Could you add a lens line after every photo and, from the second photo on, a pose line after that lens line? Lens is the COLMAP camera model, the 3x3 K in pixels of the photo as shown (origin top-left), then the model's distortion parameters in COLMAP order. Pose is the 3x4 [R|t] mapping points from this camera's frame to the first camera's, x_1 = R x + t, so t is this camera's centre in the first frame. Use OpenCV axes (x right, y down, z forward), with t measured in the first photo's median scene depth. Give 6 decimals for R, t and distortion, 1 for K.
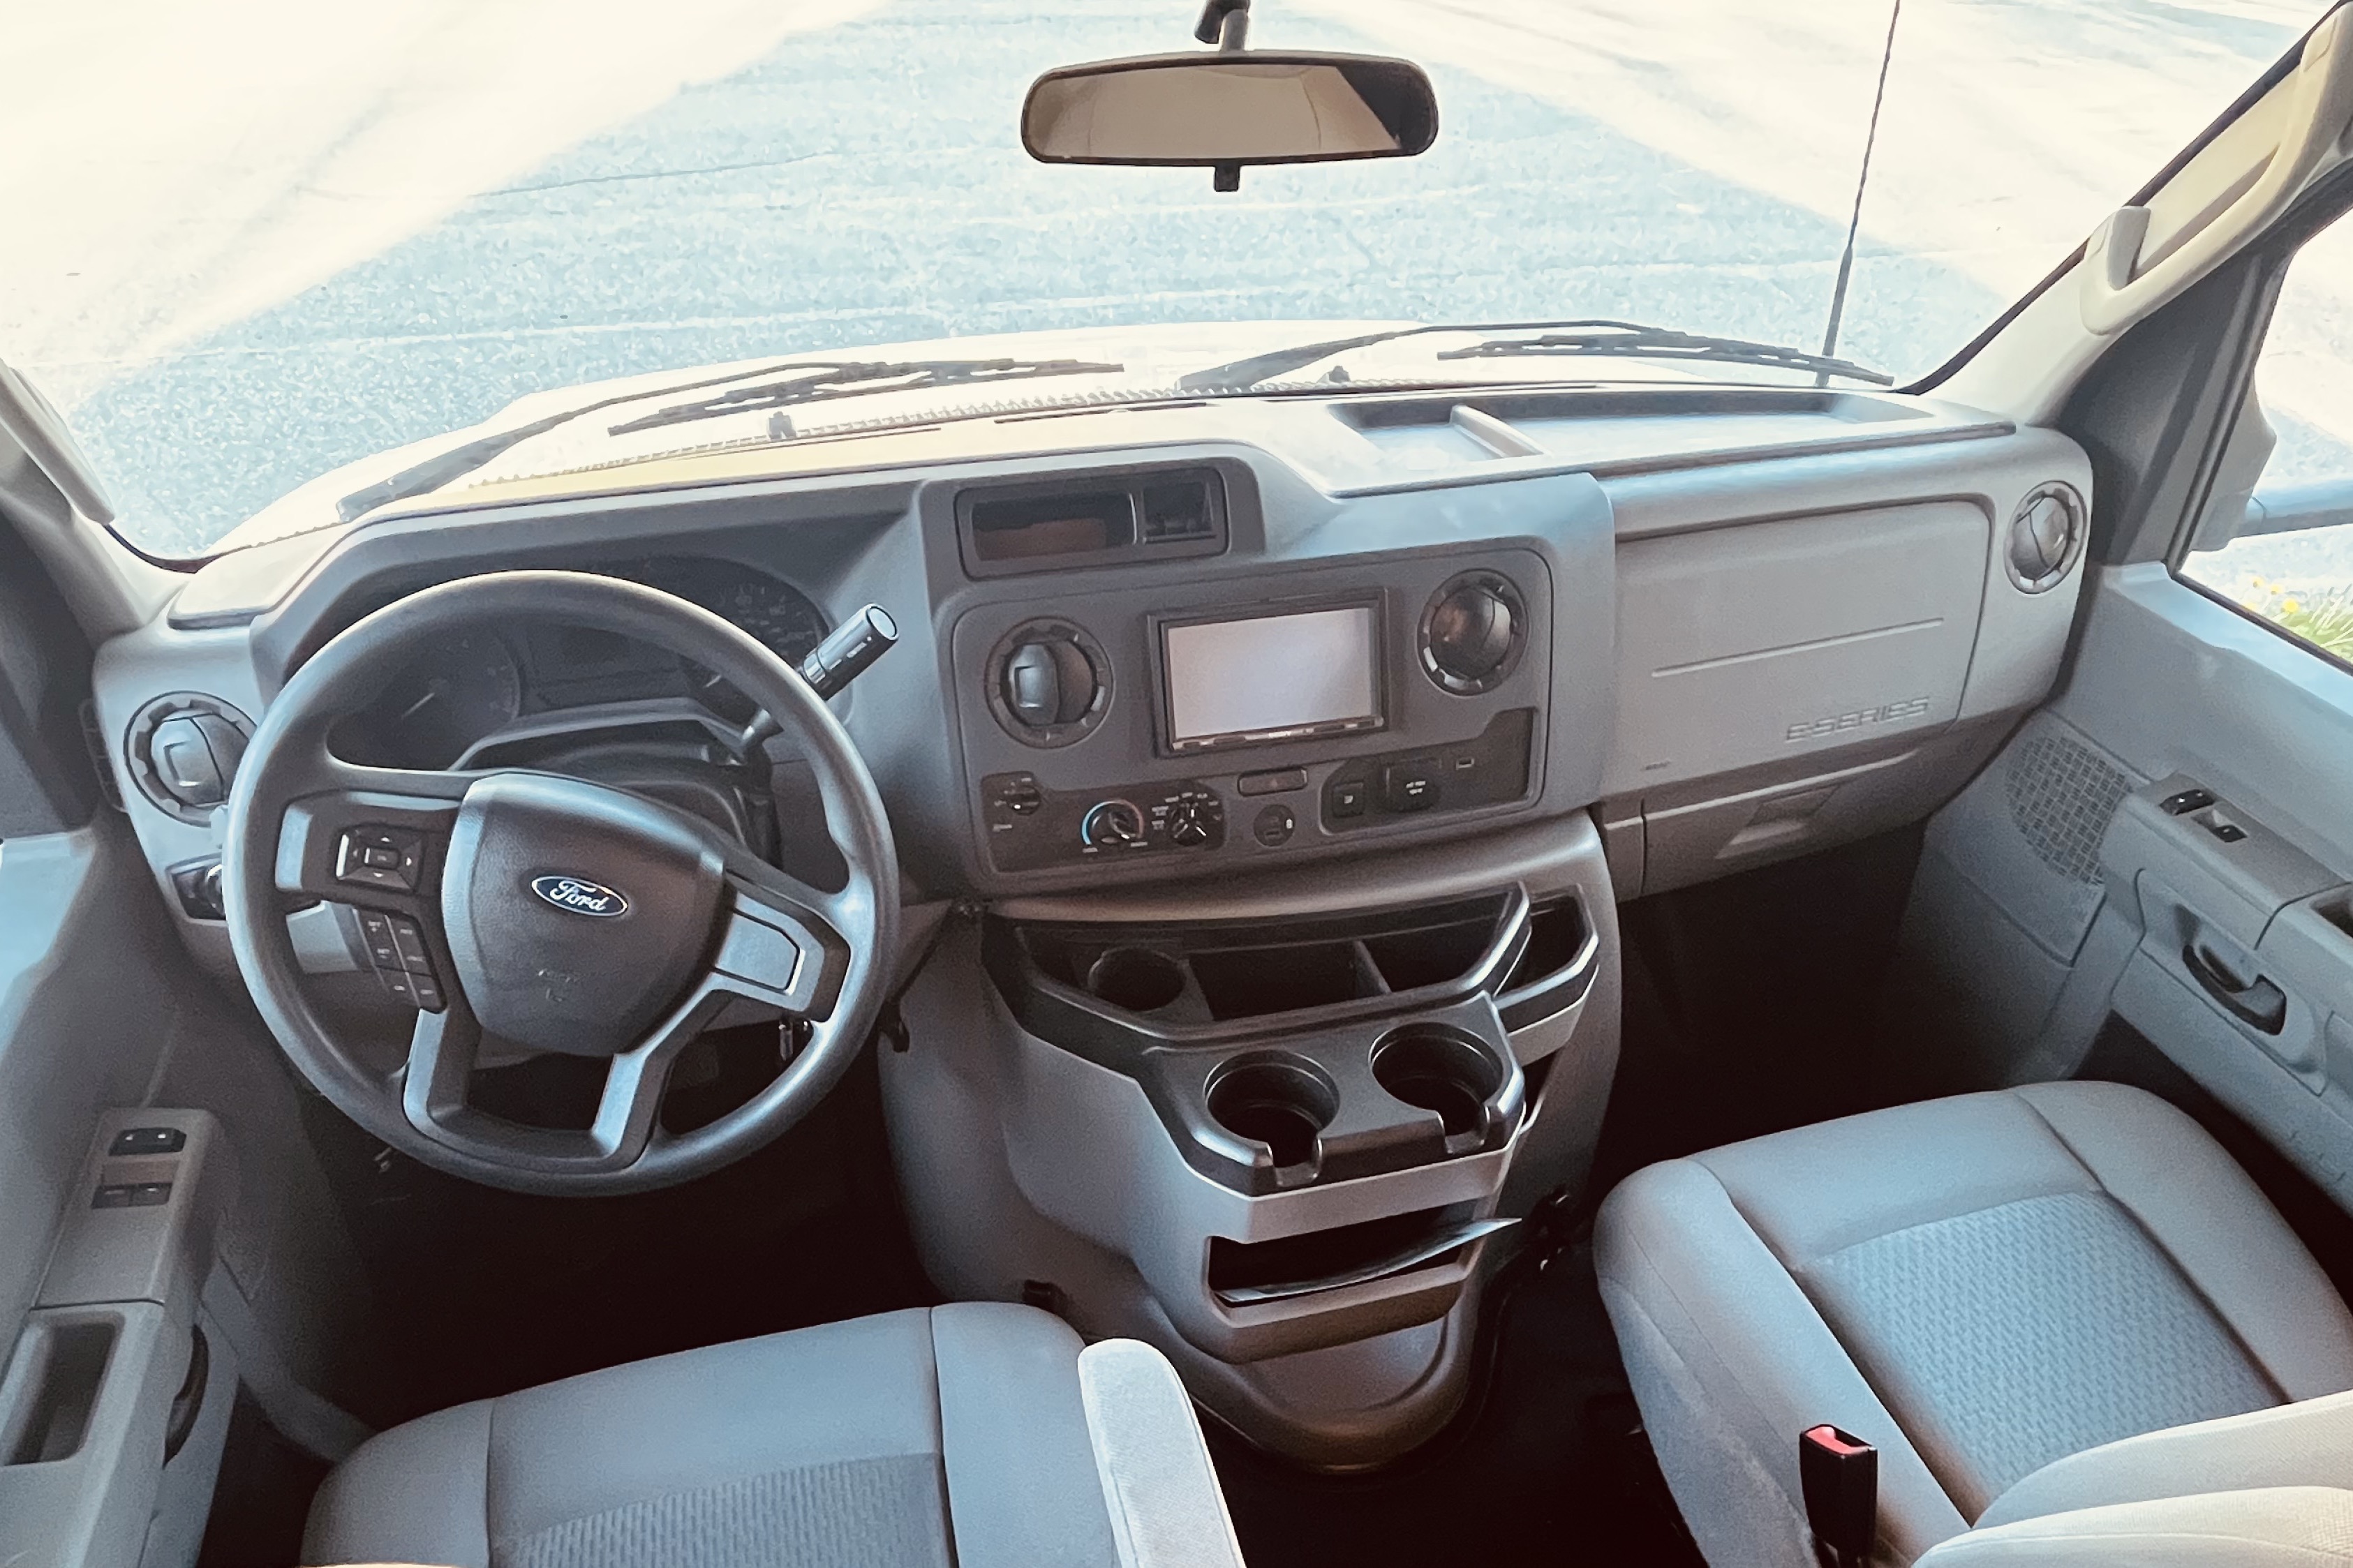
lens RADIAL K [[1592.9, 0, 1173.0], [0, 1592.9, 1046.7], [0, 0, 1]] dist [-0.019517, 0.003760]
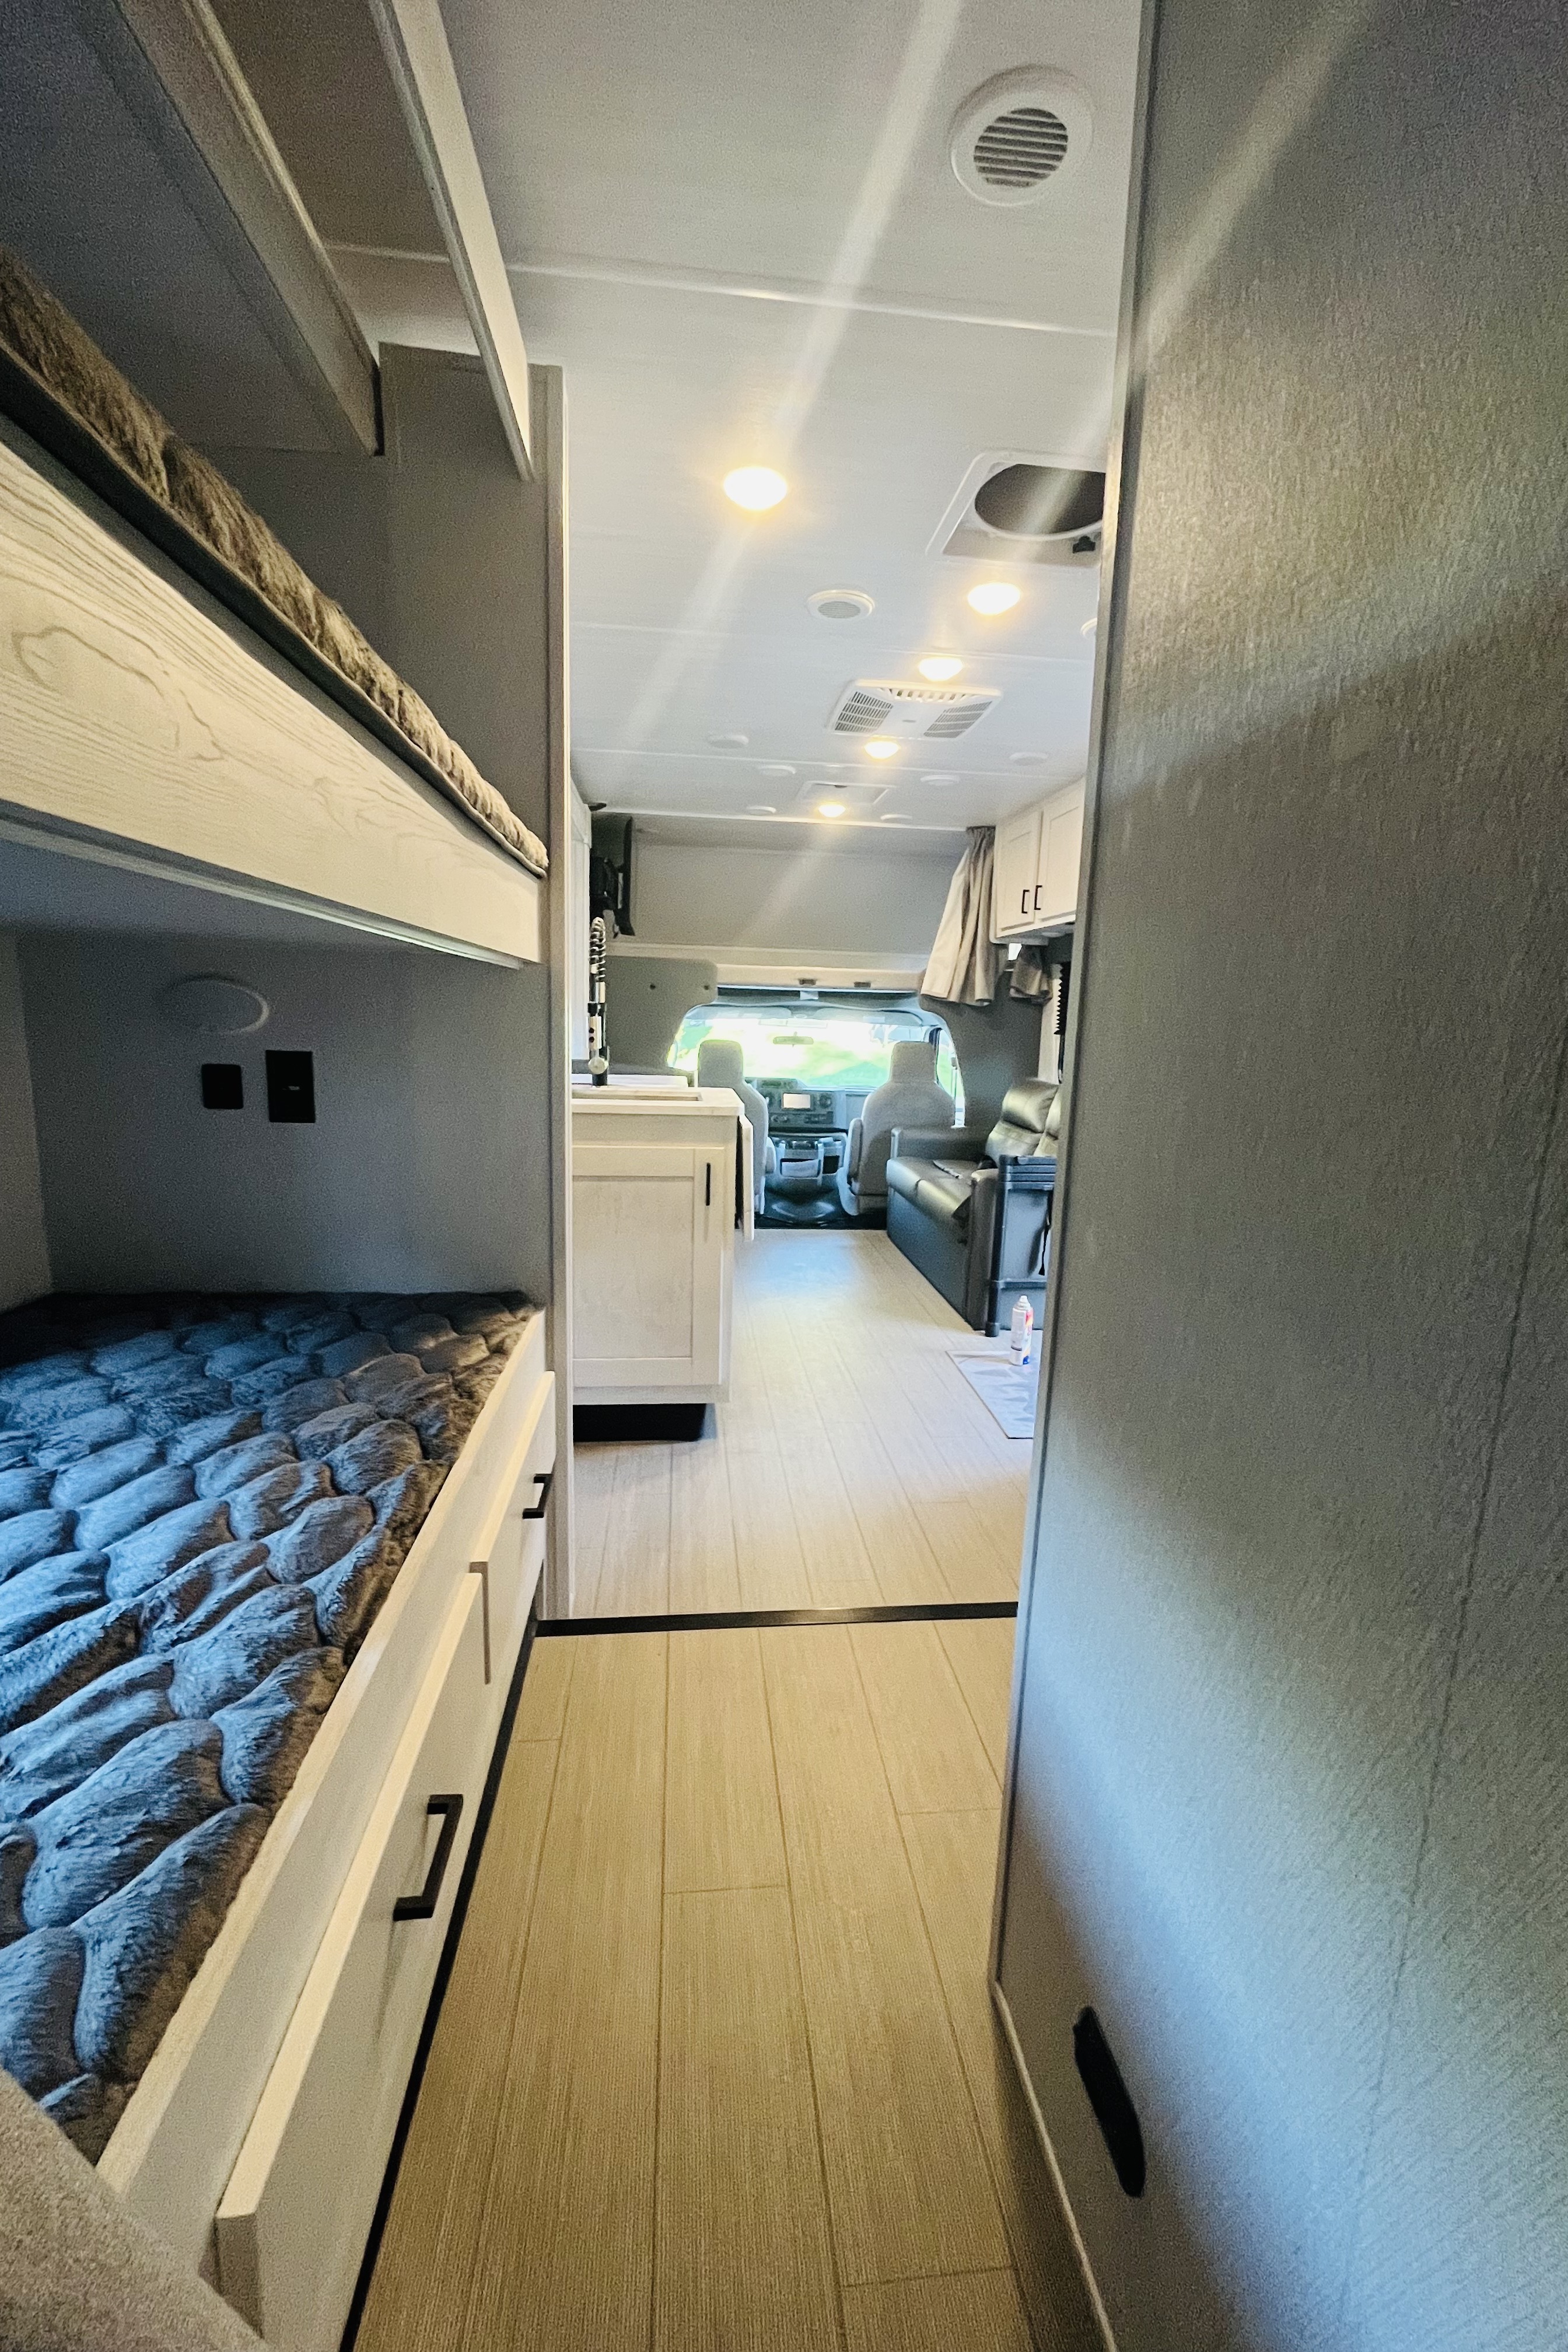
lens RADIAL K [[951.2, 0, 787.3], [0, 951.2, 1162.8], [0, 0, 1]] dist [-0.003678, -0.000223]
pose [[0.987405, 0.059586, -0.146561, 0.756858], [-0.127357, 0.848971, -0.512862, 2.564272], [0.093866, 0.525069, 0.845868, -2.983507]]
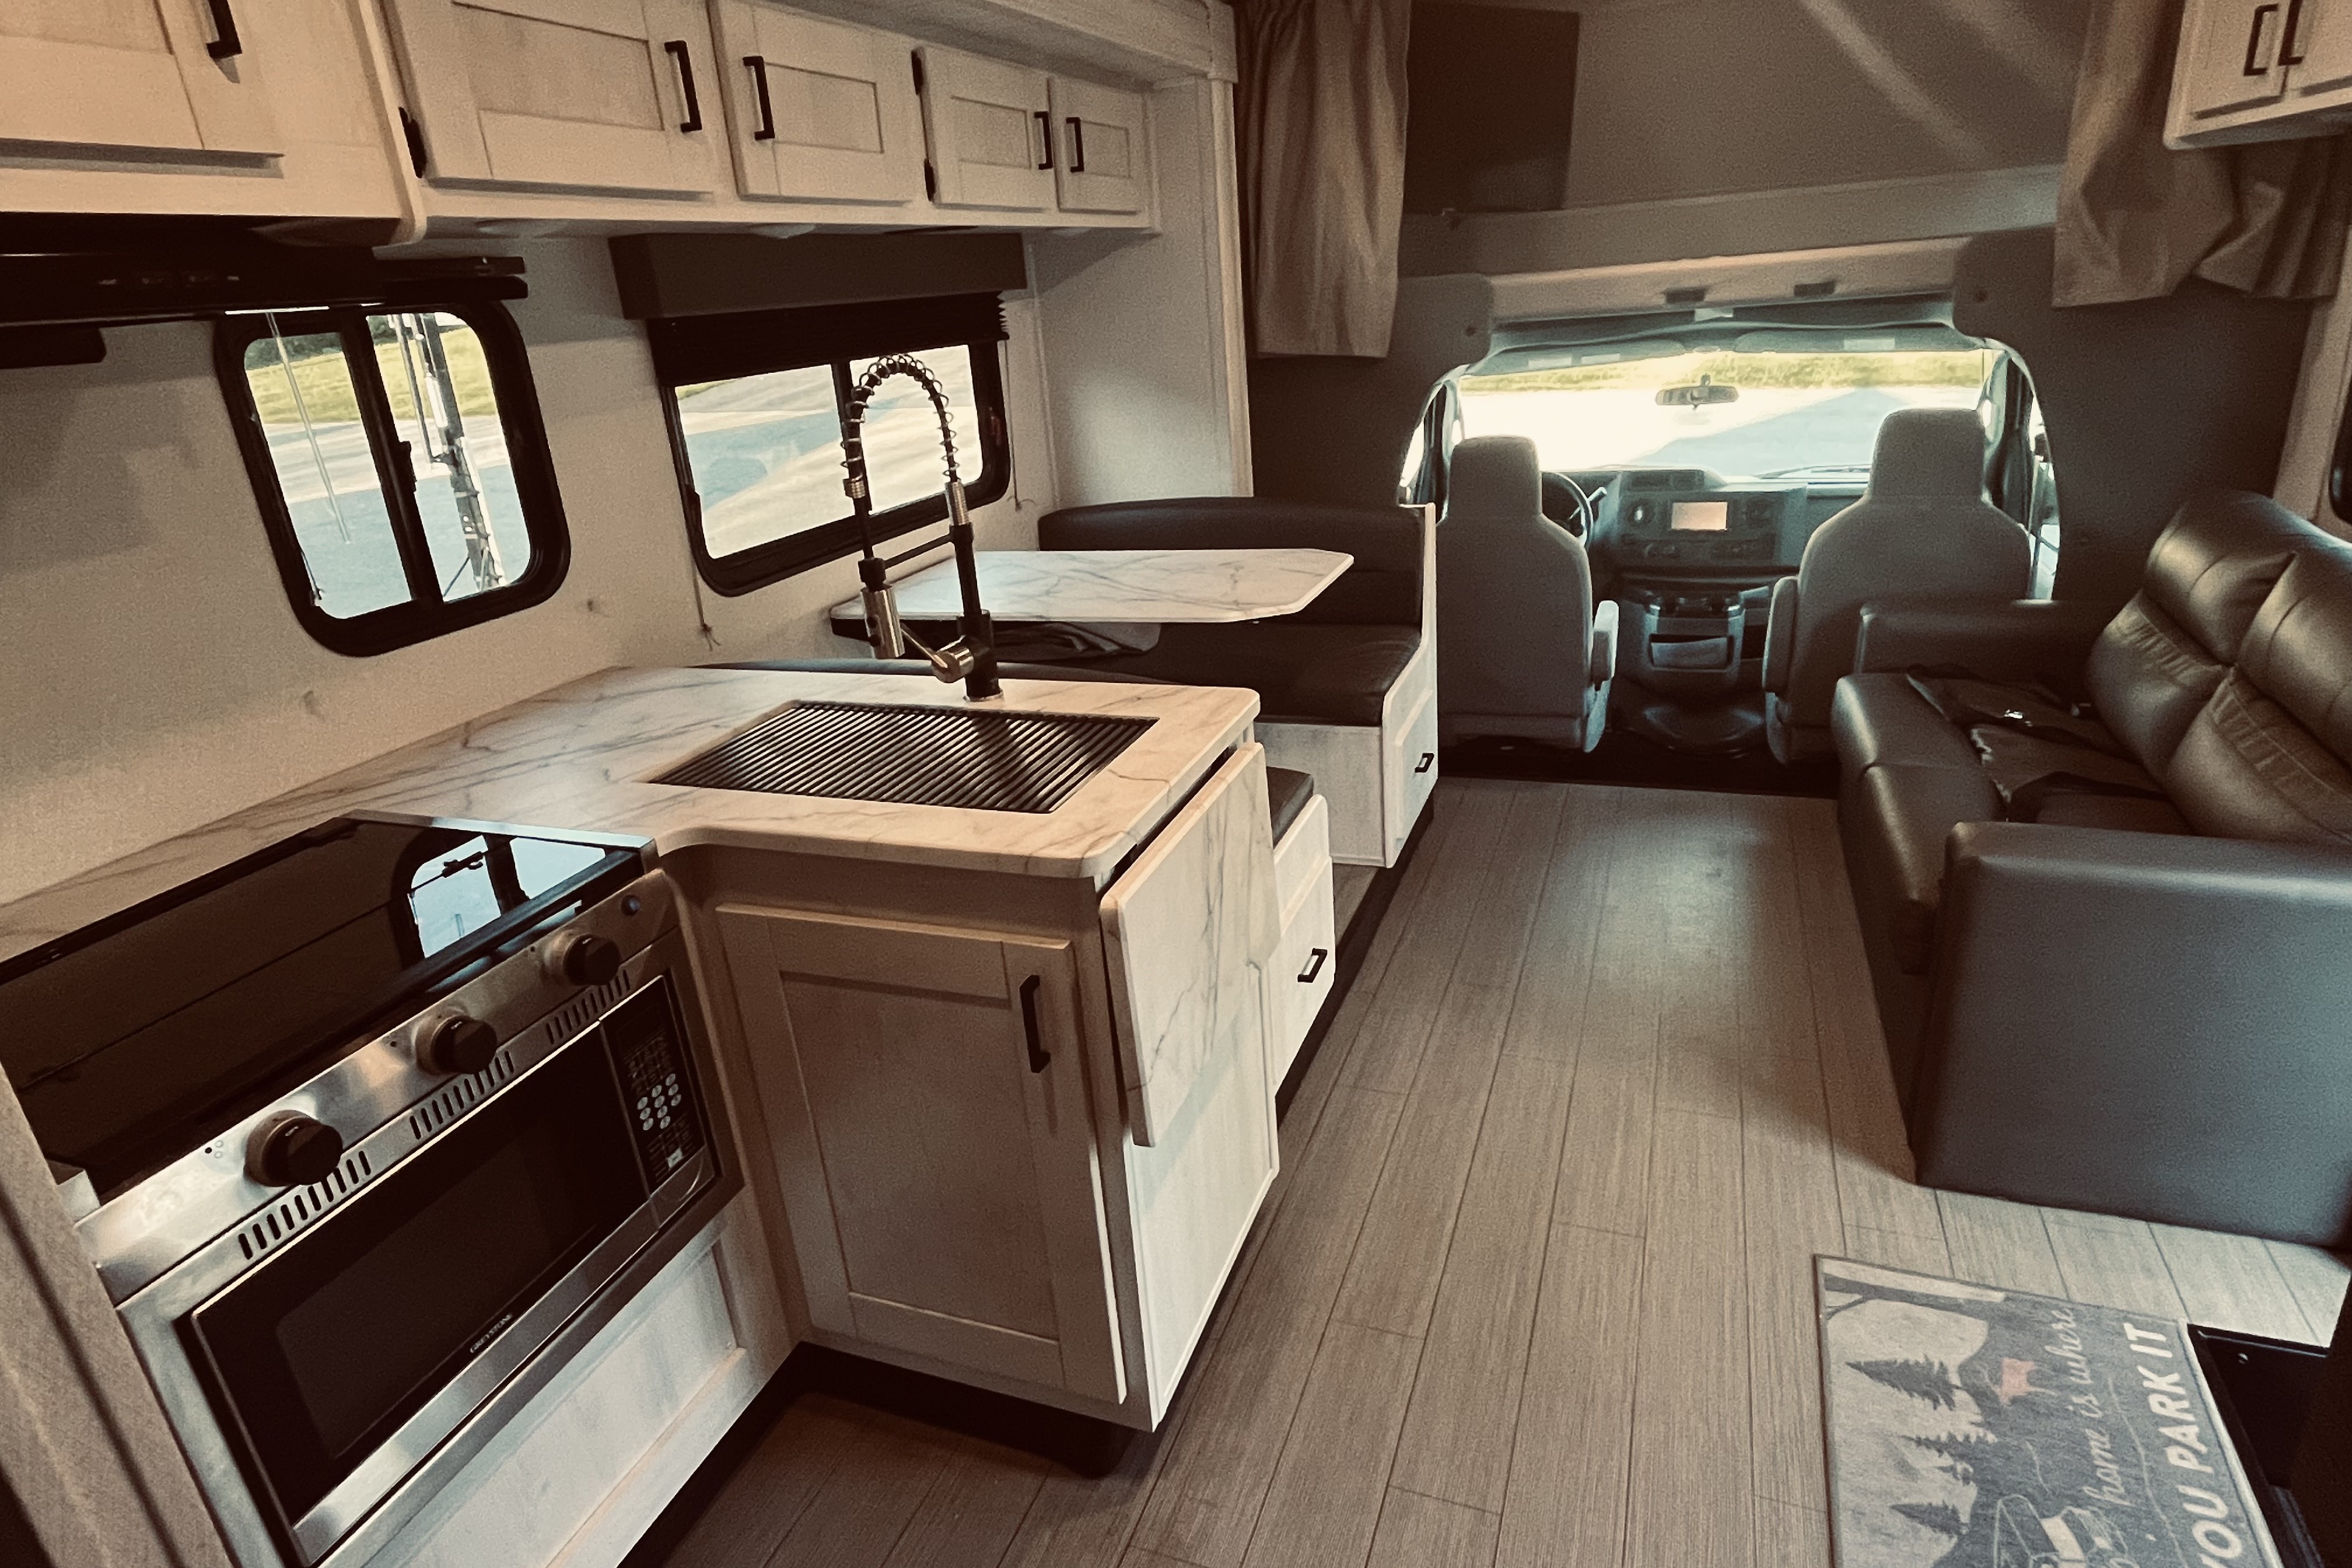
lens RADIAL K [[1284.1, 0, 1171.8], [0, 1284.1, 785.8], [0, 0, 1]] dist [-0.004728, -0.002614]
pose [[0.803378, 0.159508, -0.573708, 1.022249], [-0.323875, 0.925532, -0.196204, 1.572304], [0.499689, 0.343436, 0.795213, -2.189581]]
